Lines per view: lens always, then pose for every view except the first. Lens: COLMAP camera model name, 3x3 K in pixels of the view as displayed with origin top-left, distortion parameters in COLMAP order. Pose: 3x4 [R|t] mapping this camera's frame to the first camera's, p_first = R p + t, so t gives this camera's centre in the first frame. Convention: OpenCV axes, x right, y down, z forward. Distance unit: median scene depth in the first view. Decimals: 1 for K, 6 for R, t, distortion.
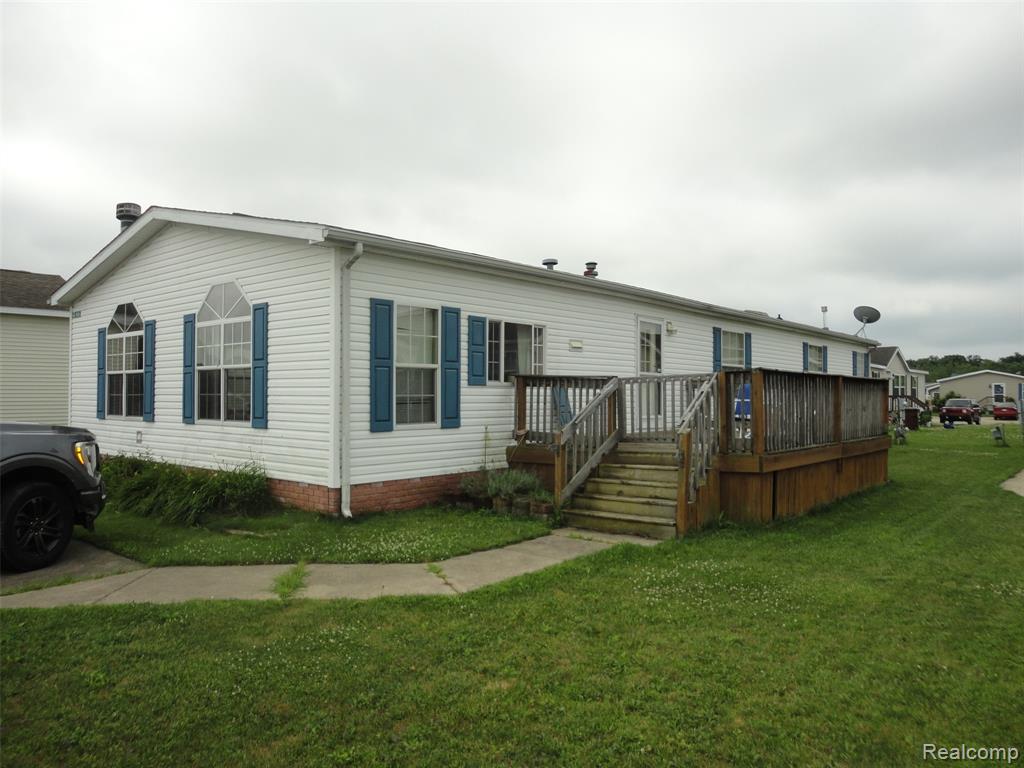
lens RADIAL K [[755.8, 0, 512.0], [0, 755.8, 384.0], [0, 0, 1]] dist [-0.048618, 0.002659]
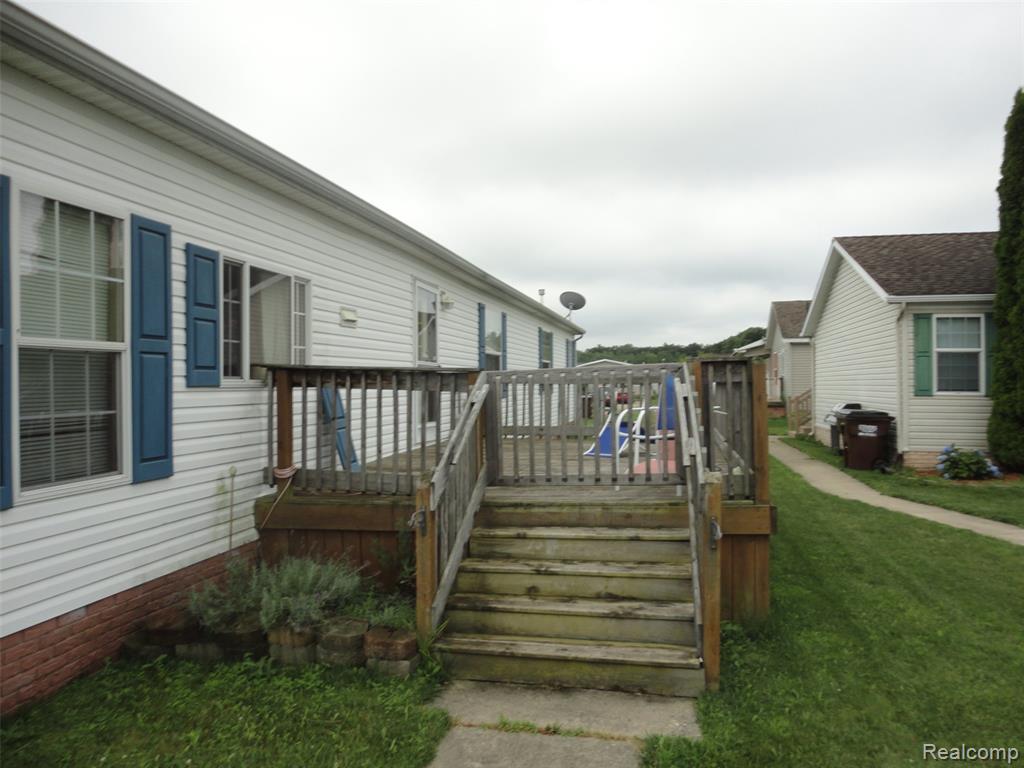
lens RADIAL K [[742.0, 0, 512.0], [0, 742.0, 384.0], [0, 0, 1]] dist [0.005042, 0.002458]
pose [[0.880970, -0.009811, 0.473071, -0.101317], [0.001742, 0.999845, 0.017492, -0.008553], [-0.473169, -0.014585, 0.880851, 0.488079]]
